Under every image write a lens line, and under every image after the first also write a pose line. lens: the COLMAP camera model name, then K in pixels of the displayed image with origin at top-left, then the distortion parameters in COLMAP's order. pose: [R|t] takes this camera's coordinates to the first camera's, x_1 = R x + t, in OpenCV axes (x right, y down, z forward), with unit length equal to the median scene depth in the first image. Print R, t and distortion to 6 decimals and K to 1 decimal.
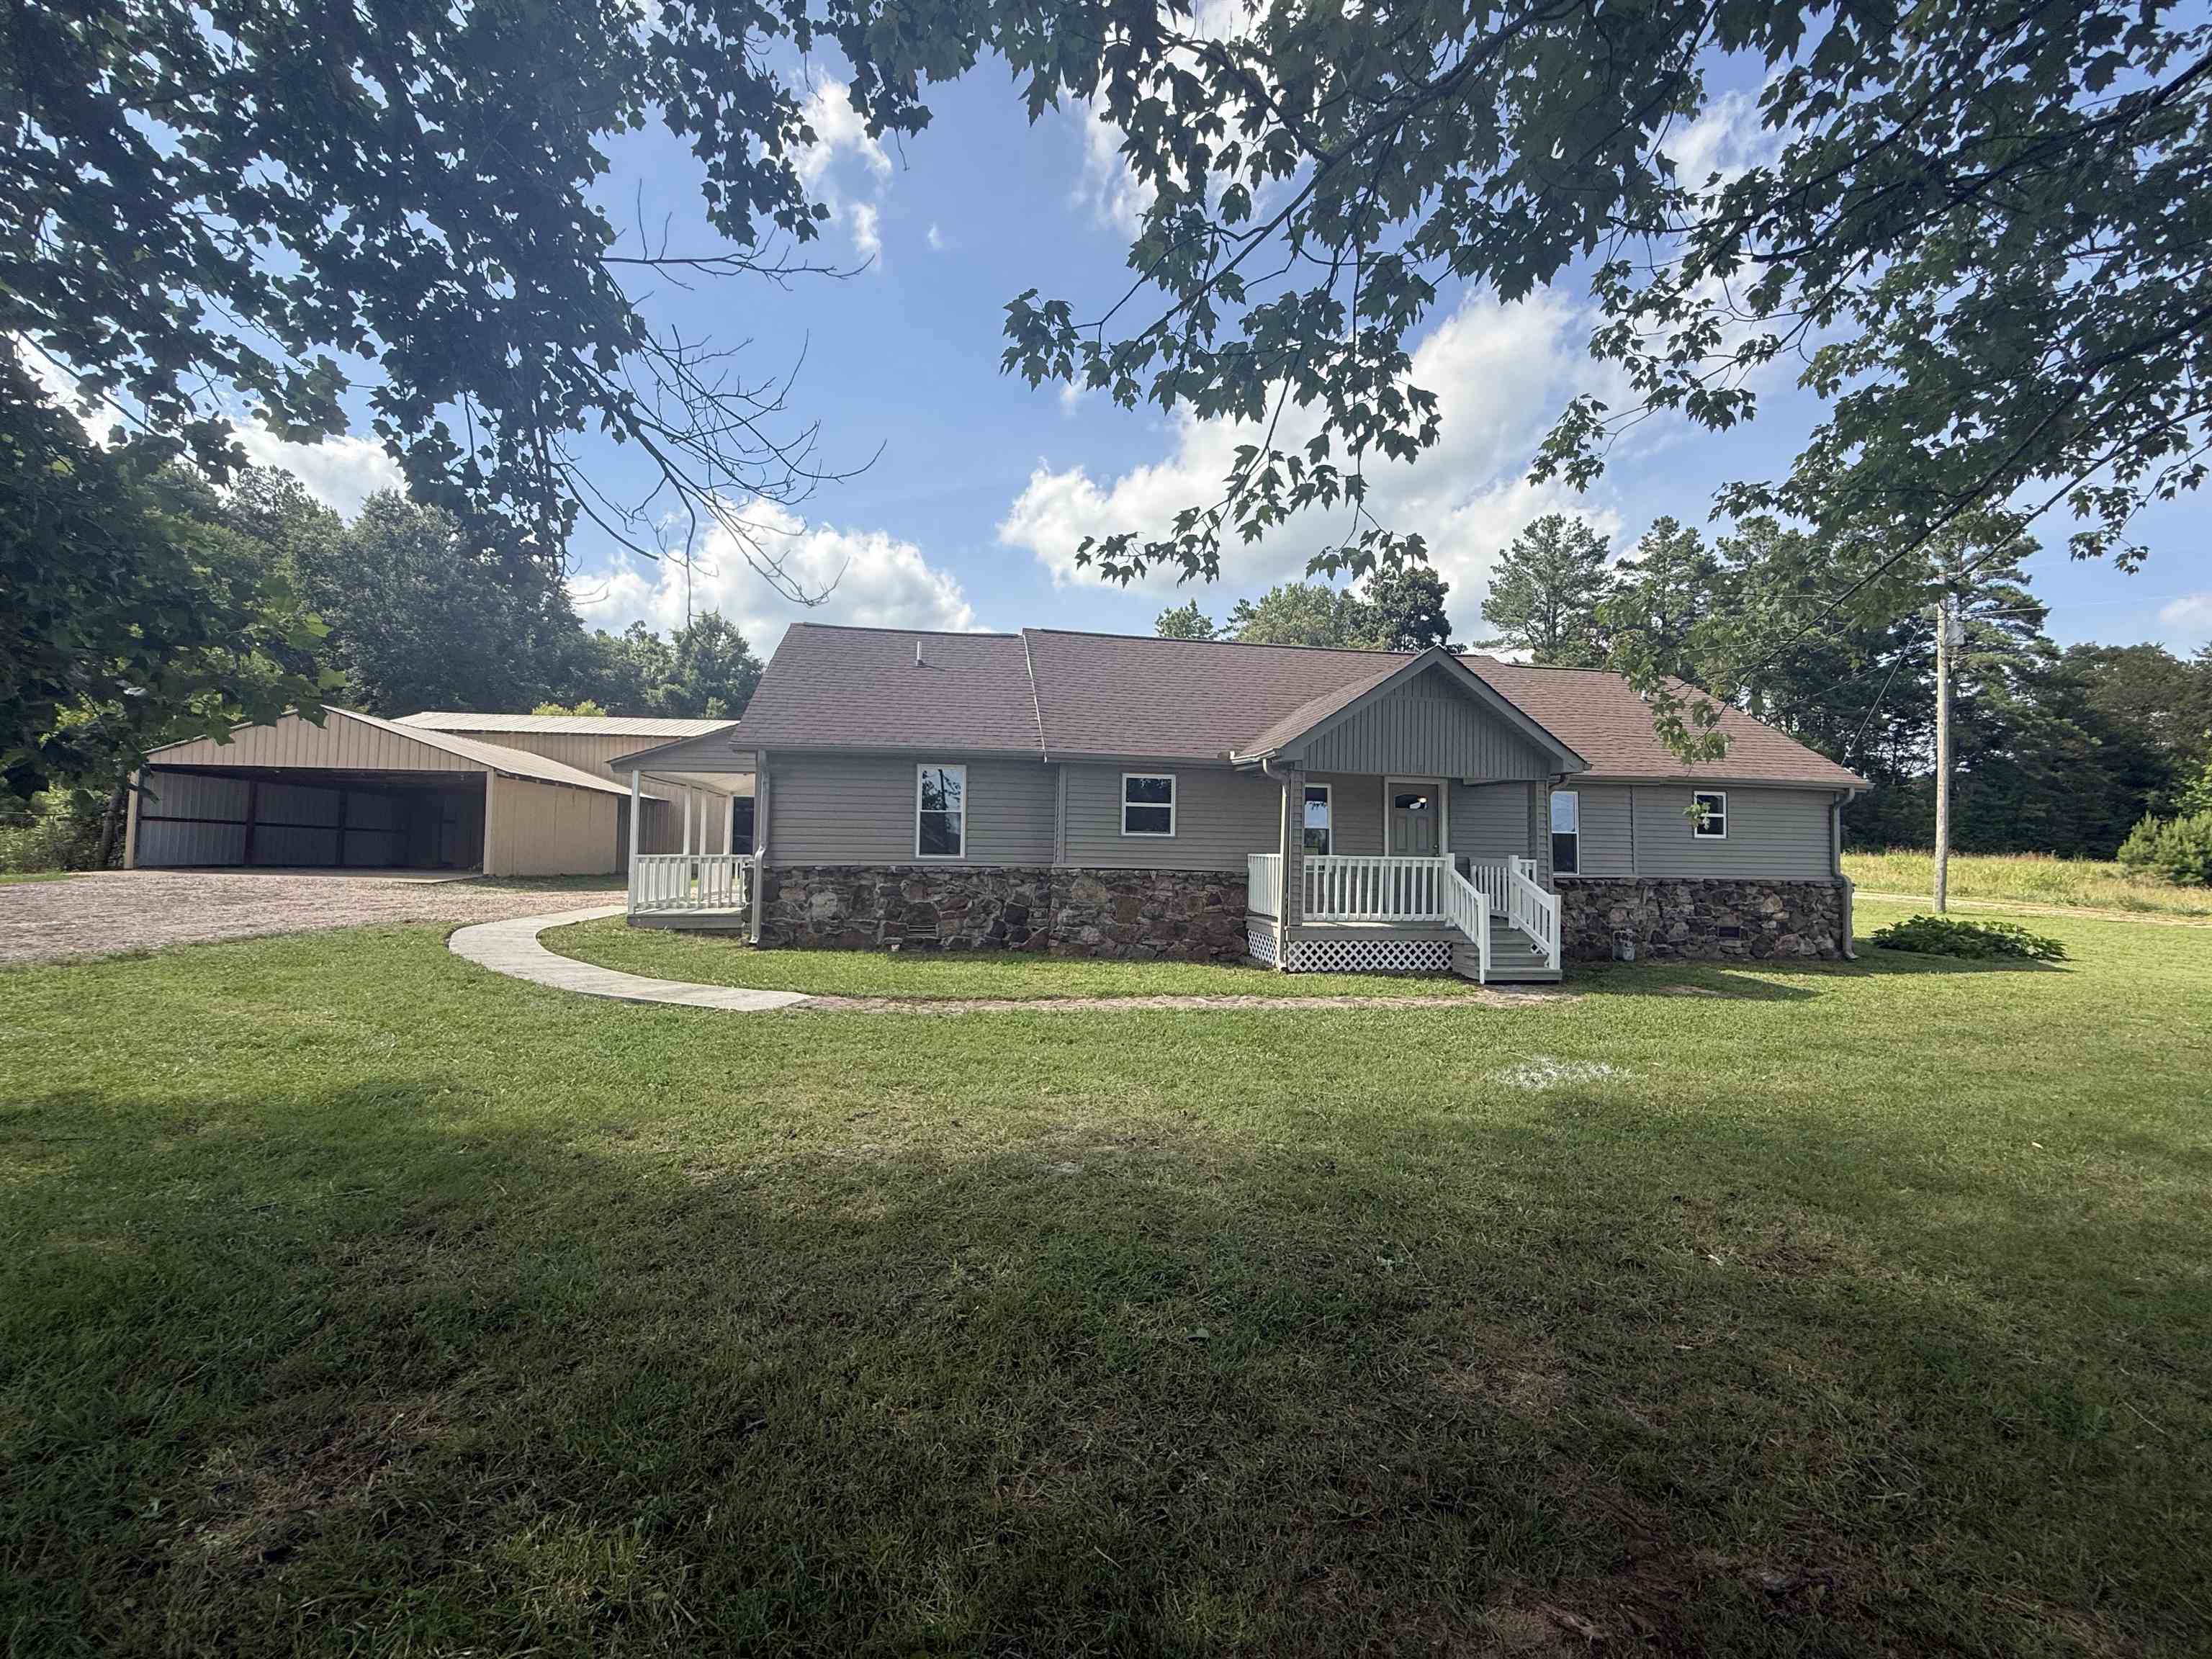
lens RADIAL K [[874.1, 0, 1092.8], [0, 874.1, 825.5], [0, 0, 1]] dist [0.001995, -0.000207]
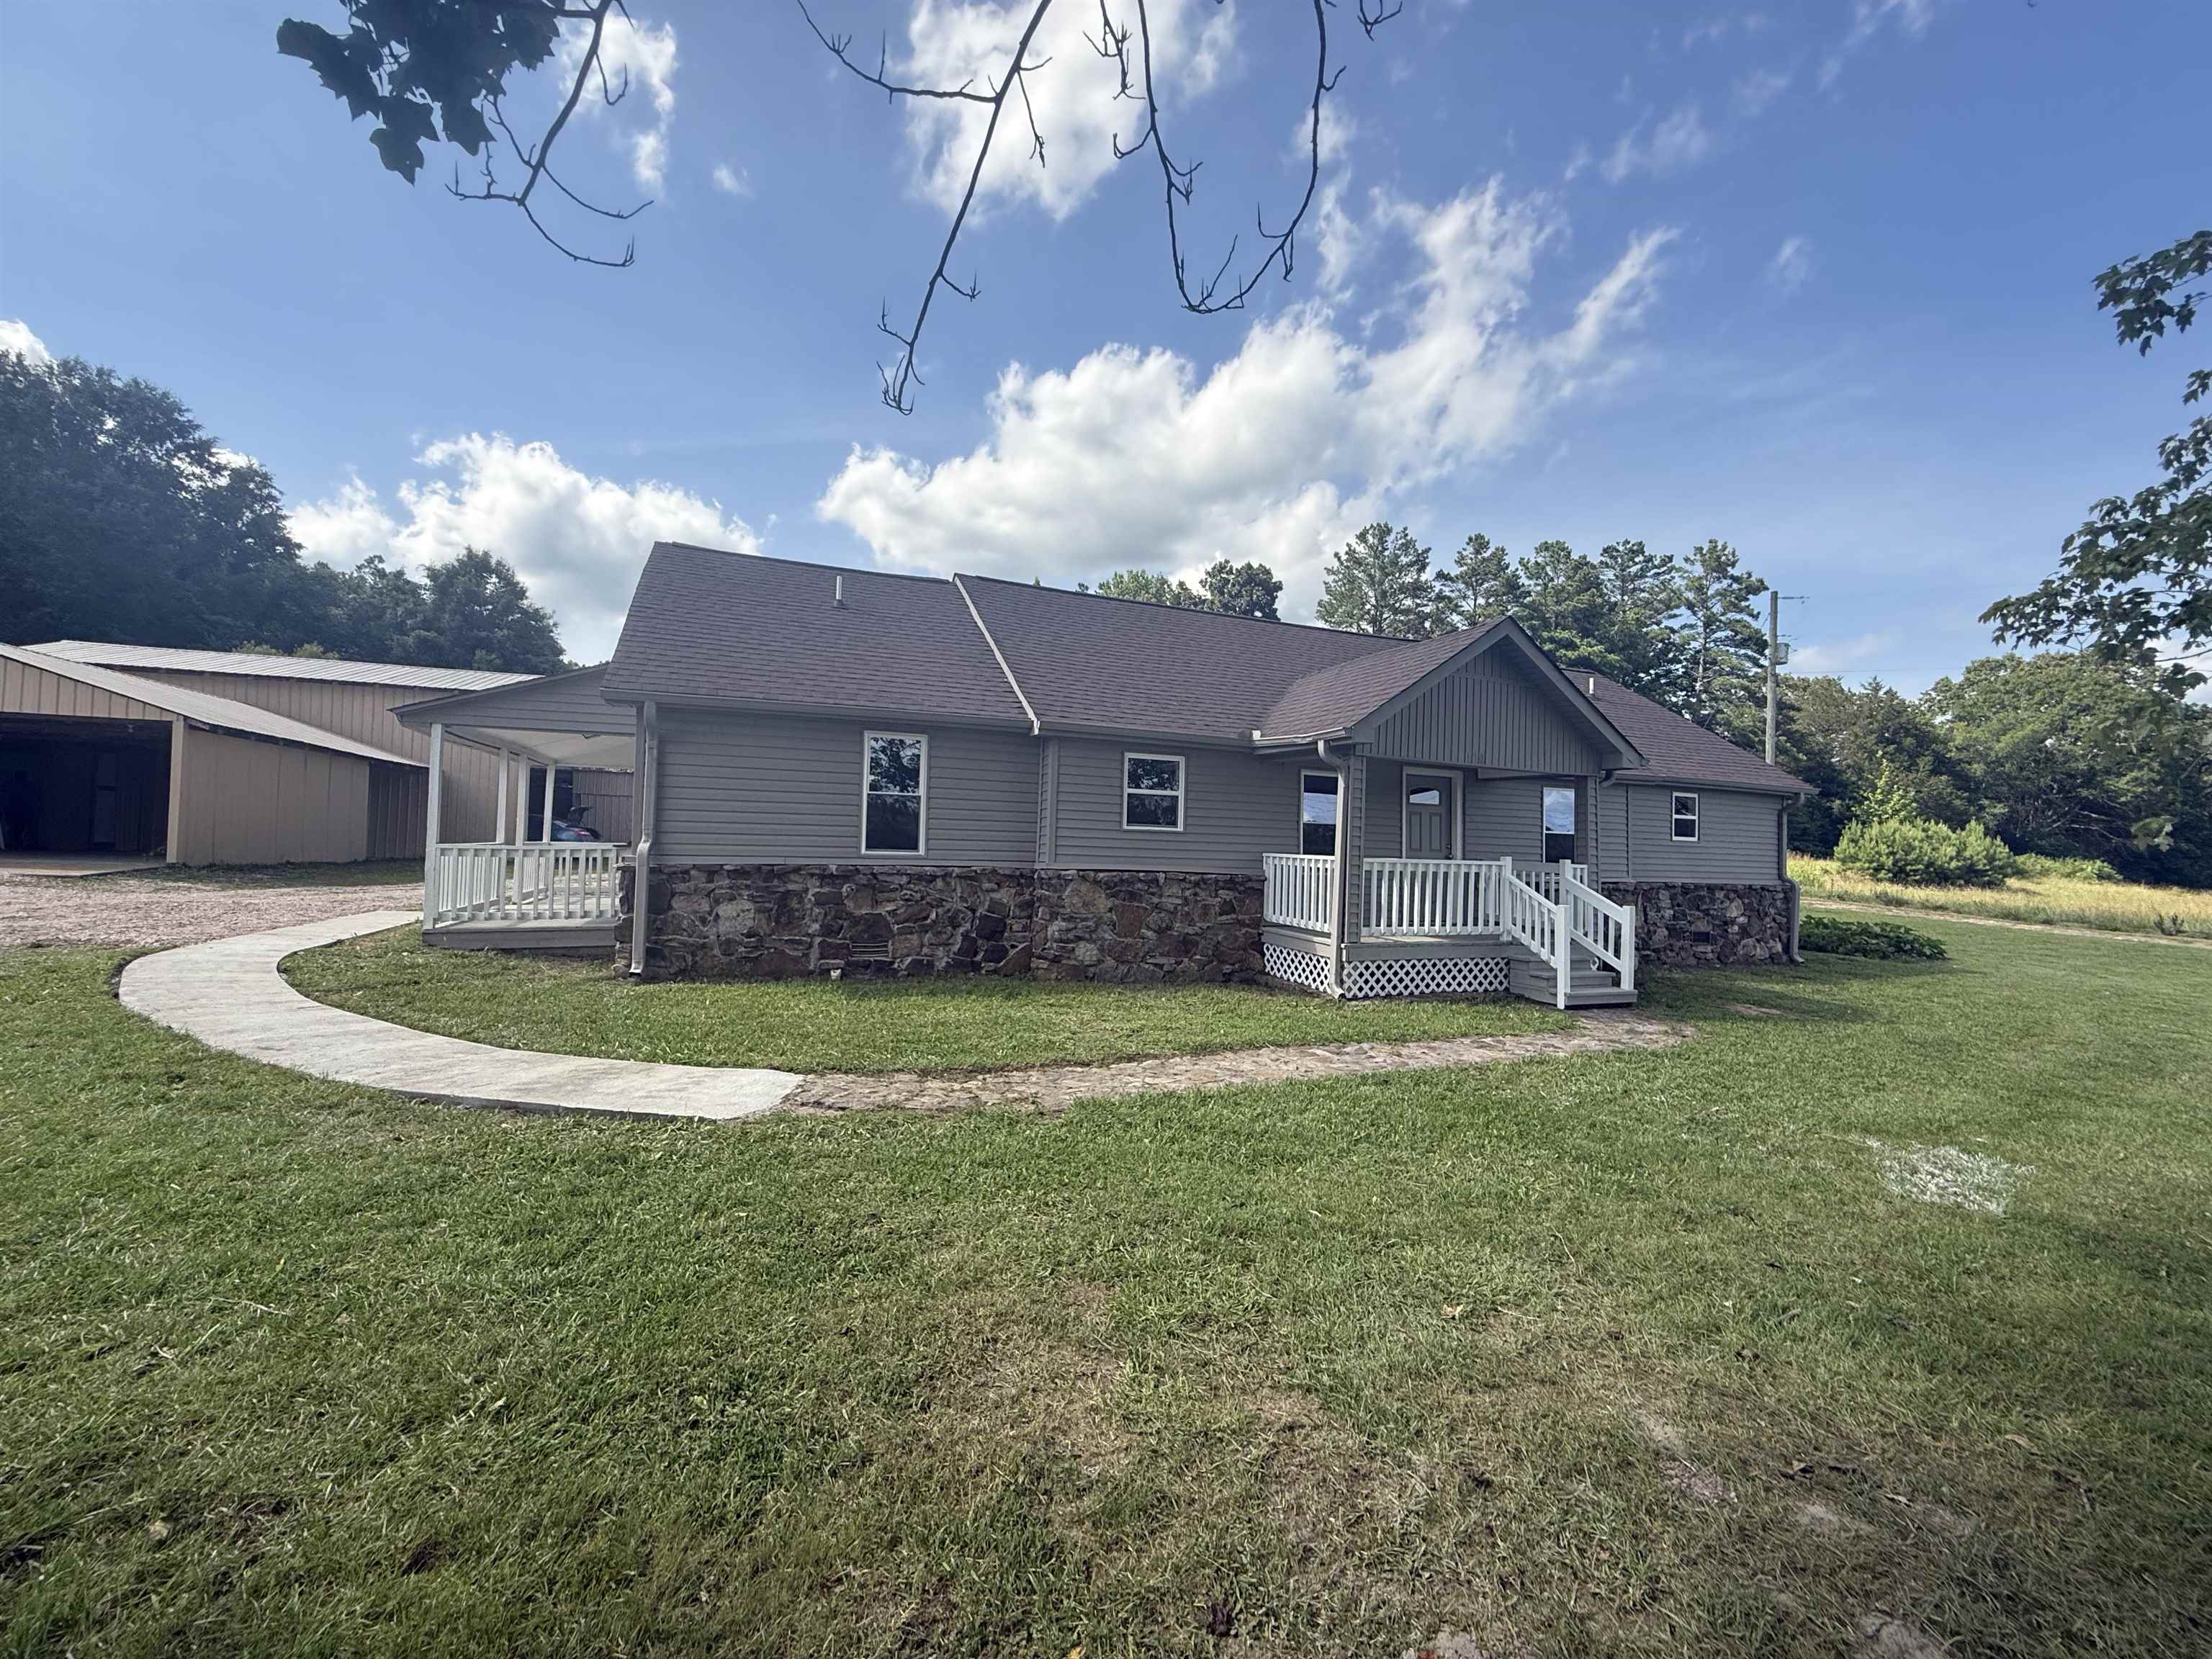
lens RADIAL K [[882.1, 0, 1098.8], [0, 882.1, 827.8], [0, 0, 1]] dist [0.000288, 0.000379]
pose [[0.977386, 0.017118, 0.210769, -0.137905], [-0.021133, 0.999635, 0.016813, -0.002707], [-0.210404, -0.020887, 0.977391, 0.176869]]
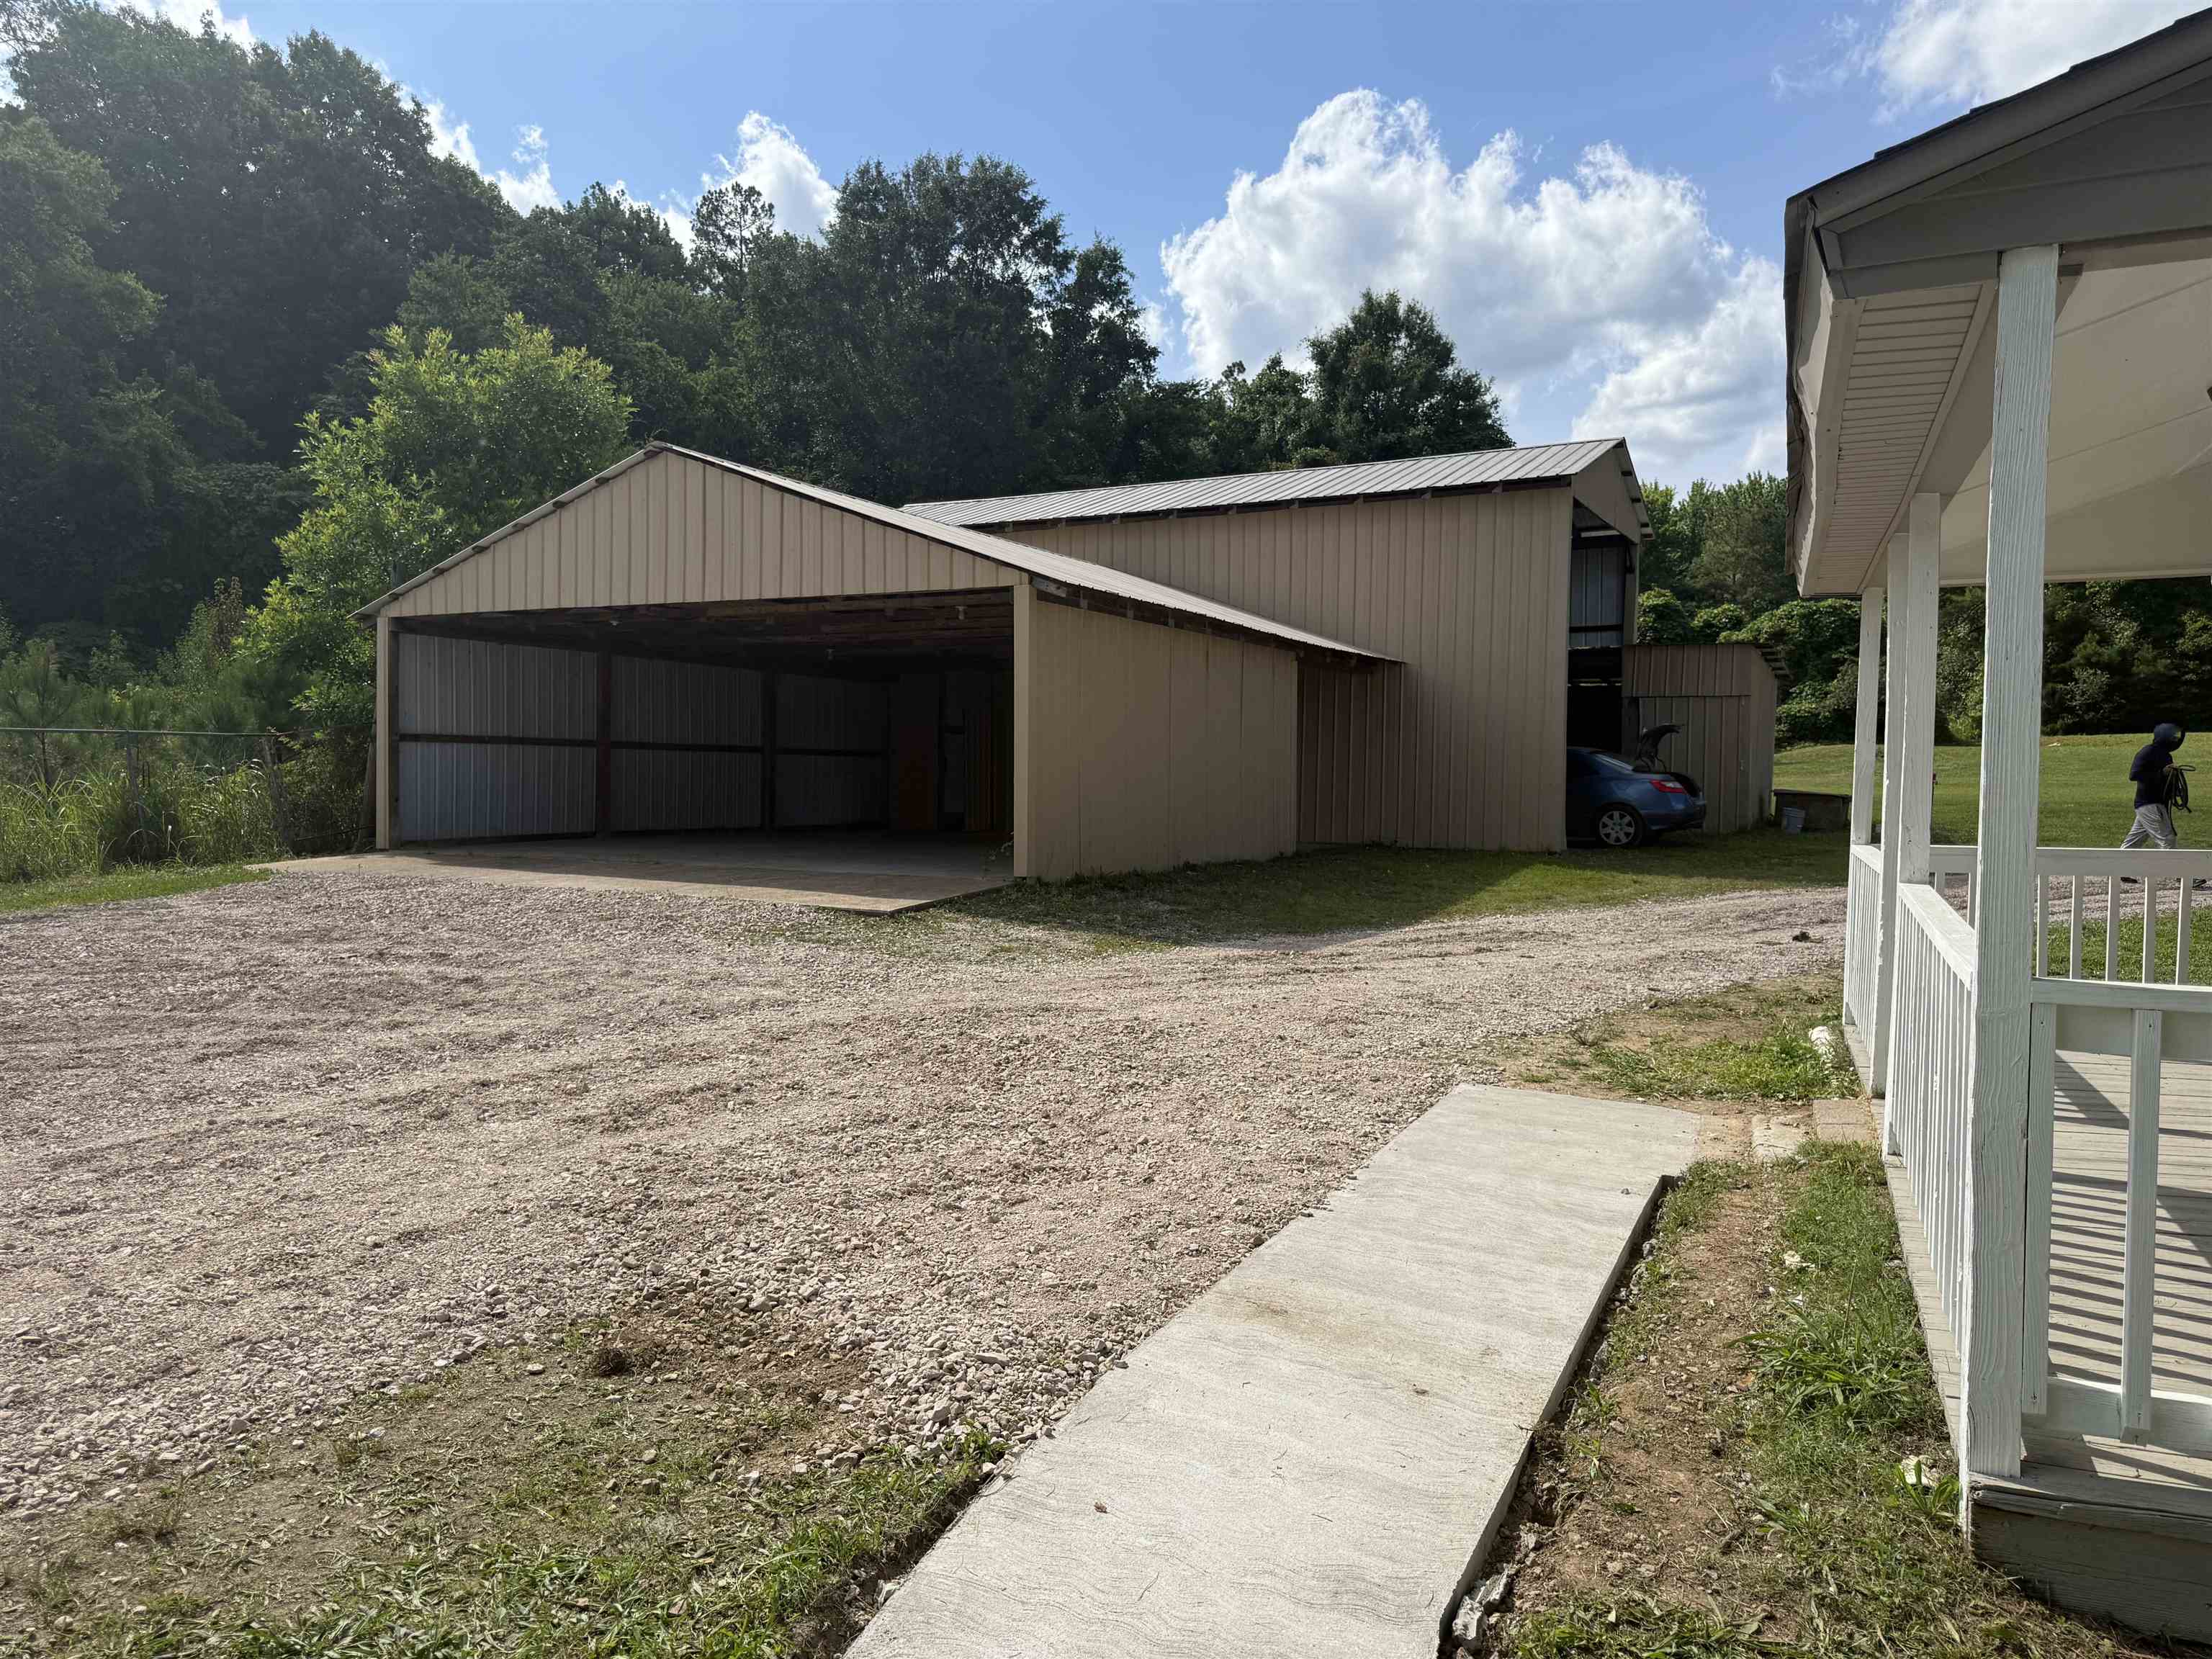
lens RADIAL K [[1595.0, 0, 1108.5], [0, 1595.0, 807.4], [0, 0, 1]] dist [0.050142, -0.065659]
pose [[0.850311, 0.003017, -0.526272, -0.508216], [0.026953, 0.998422, 0.049272, -0.005334], [0.525590, -0.056081, 0.848887, 0.746283]]
